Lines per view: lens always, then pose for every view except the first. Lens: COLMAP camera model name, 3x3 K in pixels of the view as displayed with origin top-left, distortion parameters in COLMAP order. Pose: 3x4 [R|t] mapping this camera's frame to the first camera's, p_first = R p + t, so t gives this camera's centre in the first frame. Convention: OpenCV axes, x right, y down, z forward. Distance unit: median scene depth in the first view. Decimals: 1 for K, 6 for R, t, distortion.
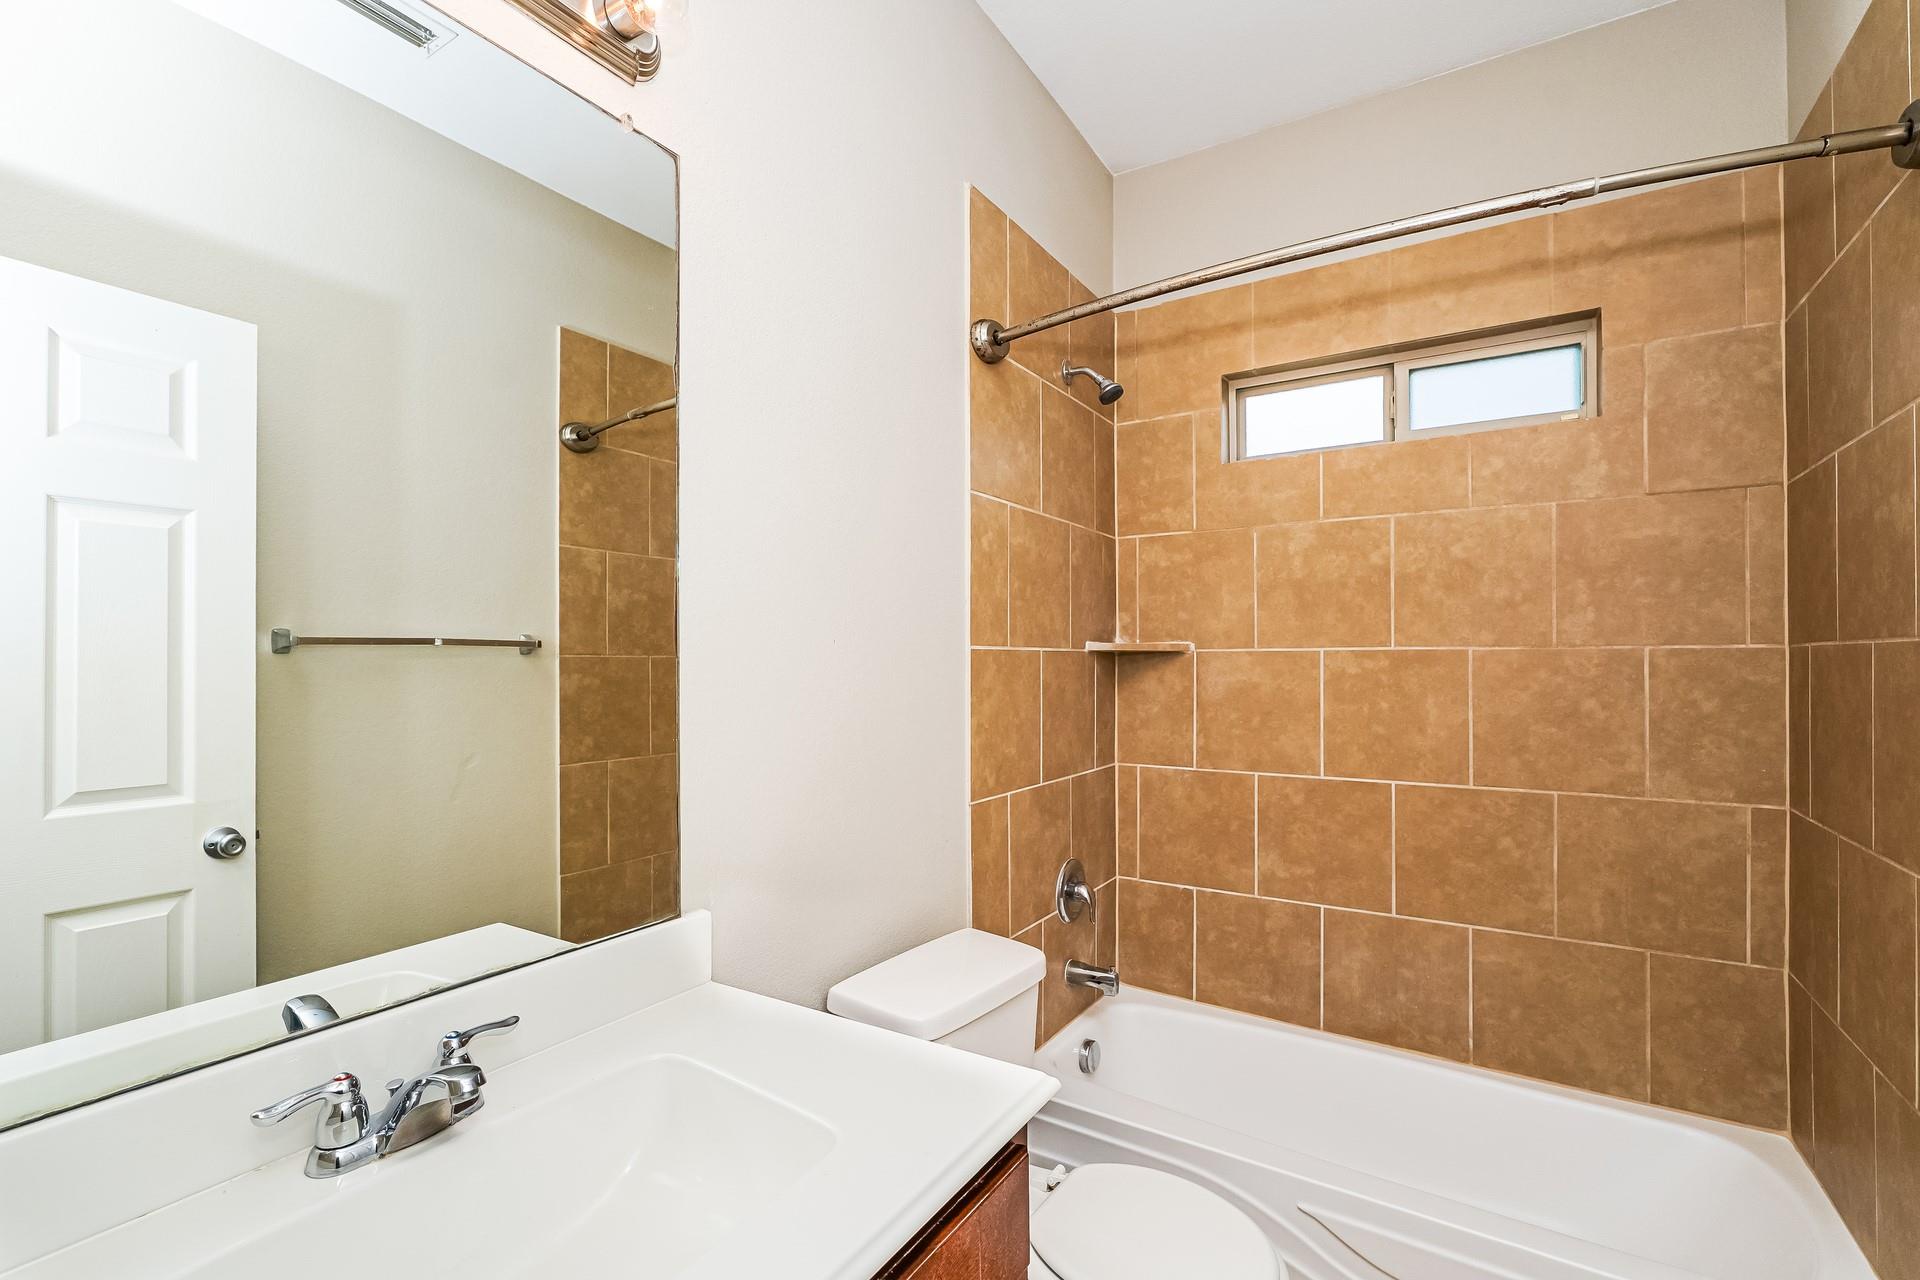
lens RADIAL K [[853.9, 0, 961.5], [0, 853.9, 656.7], [0, 0, 1]] dist [-0.002315, -0.000815]
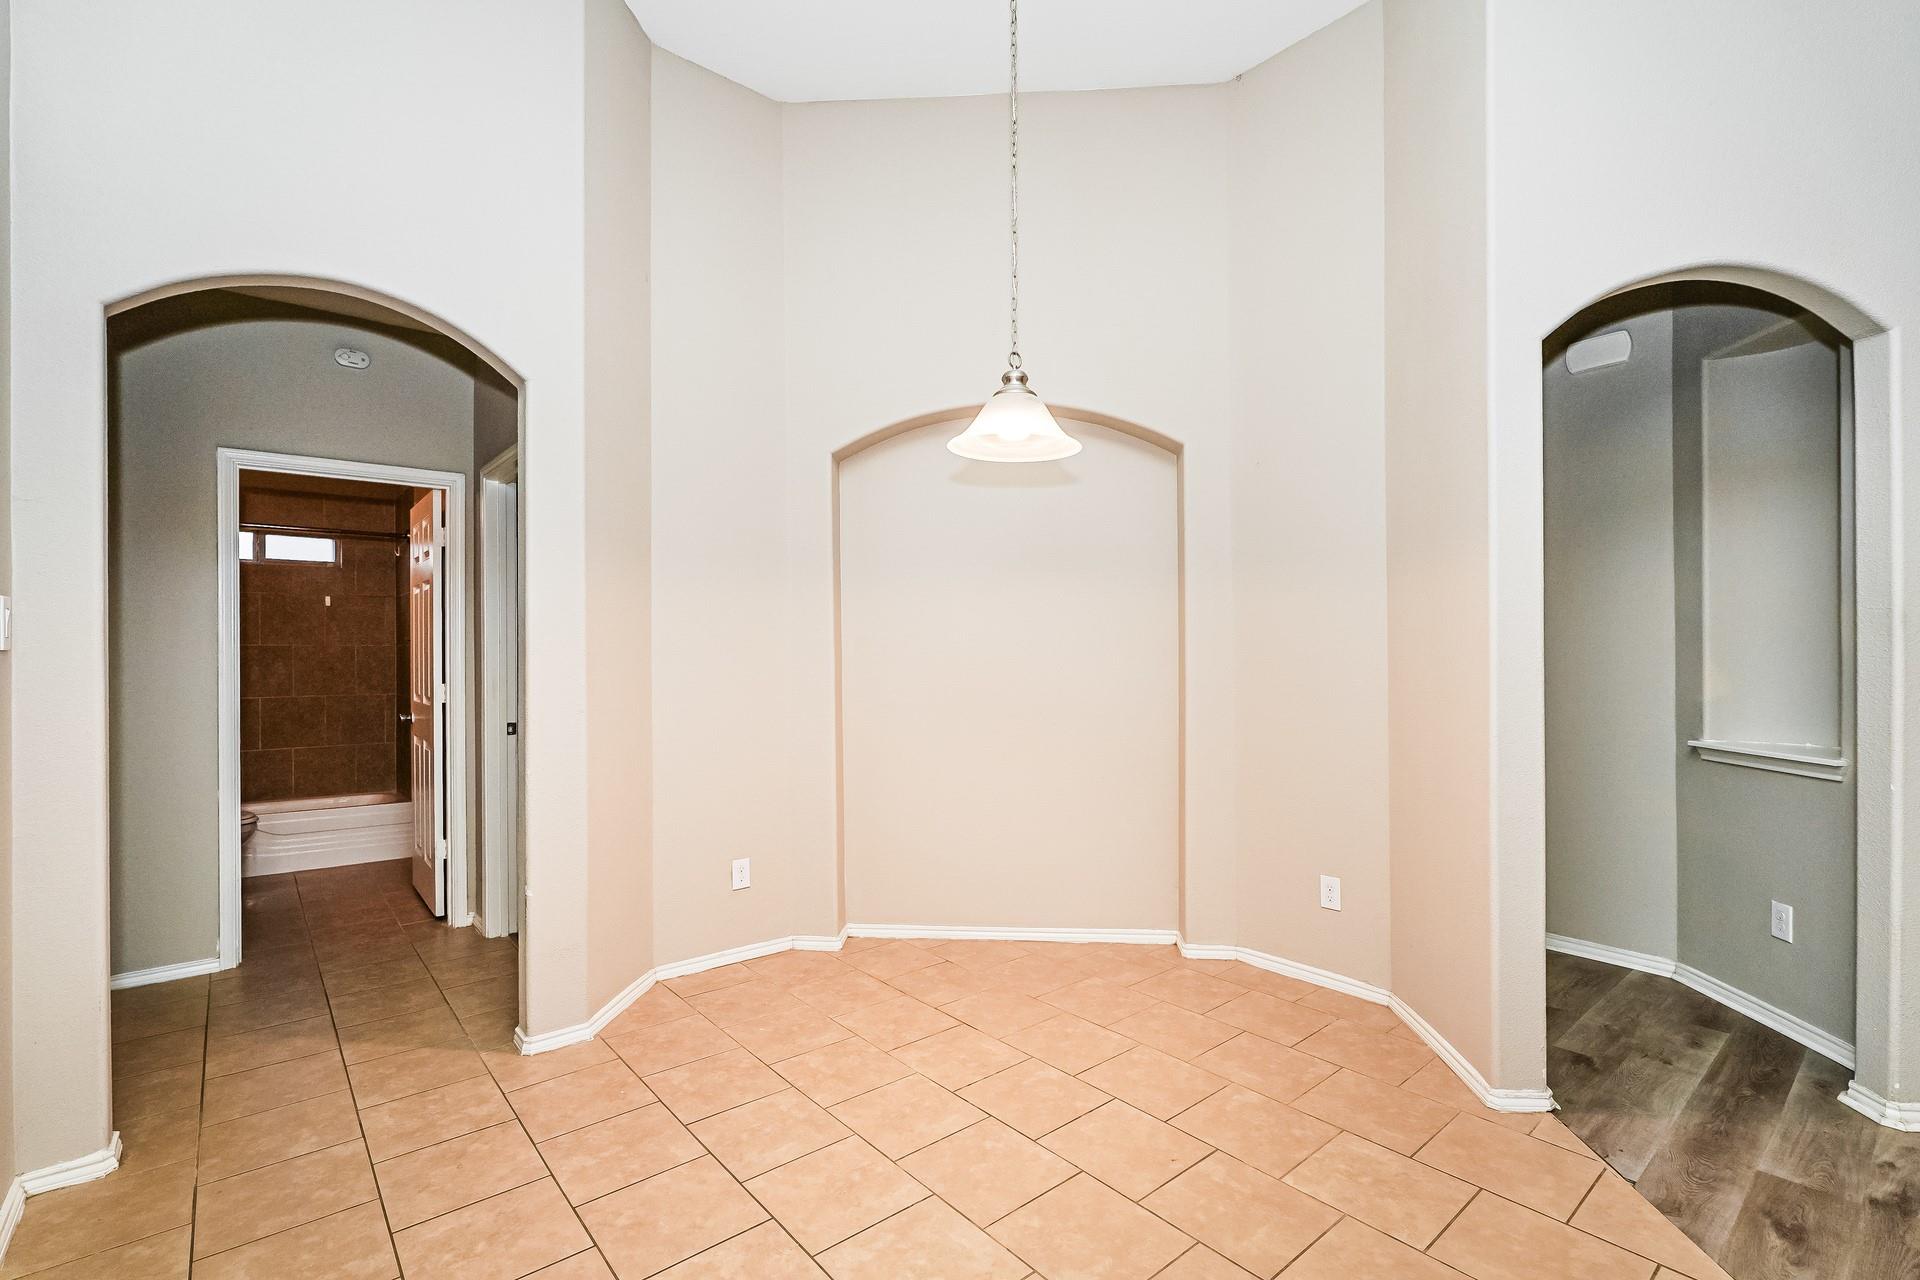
lens RADIAL K [[853.9, 0, 966.4], [0, 853.9, 647.6], [0, 0, 1]] dist [-0.002315, -0.000815]
pose [[0.313313, -0.007926, 0.949617, -1.423962], [0.002579, 0.999969, 0.007495, -0.021506], [-0.949646, 0.000101, 0.313324, -2.054860]]
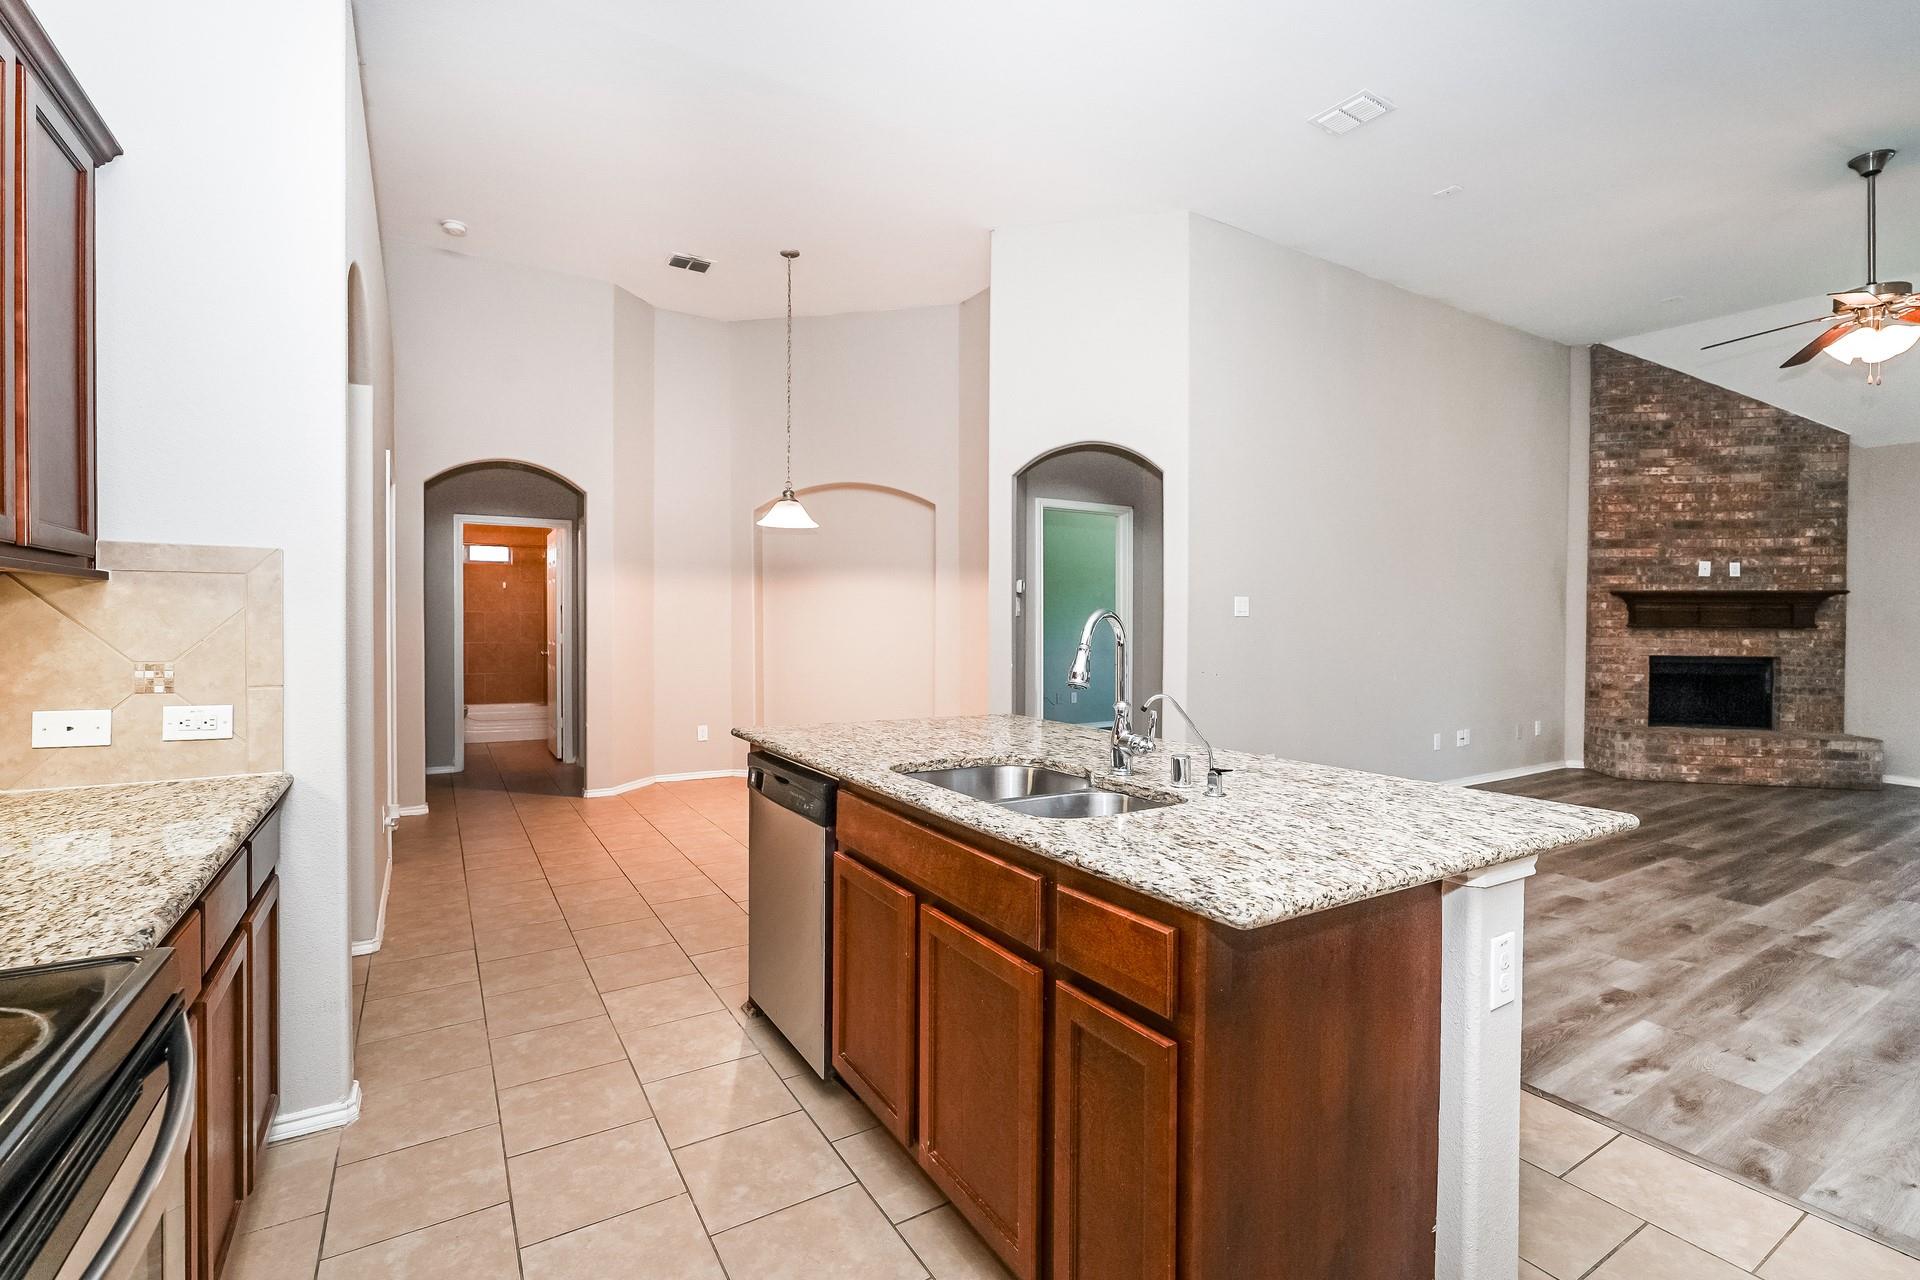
lens RADIAL K [[853.9, 0, 959.4], [0, 853.9, 630.1], [0, 0, 1]] dist [-0.002315, -0.000815]
pose [[0.452911, -0.014236, 0.891442, -2.688821], [-0.010382, 0.999721, 0.021240, -0.032723], [-0.891495, -0.018875, 0.452637, -3.852427]]
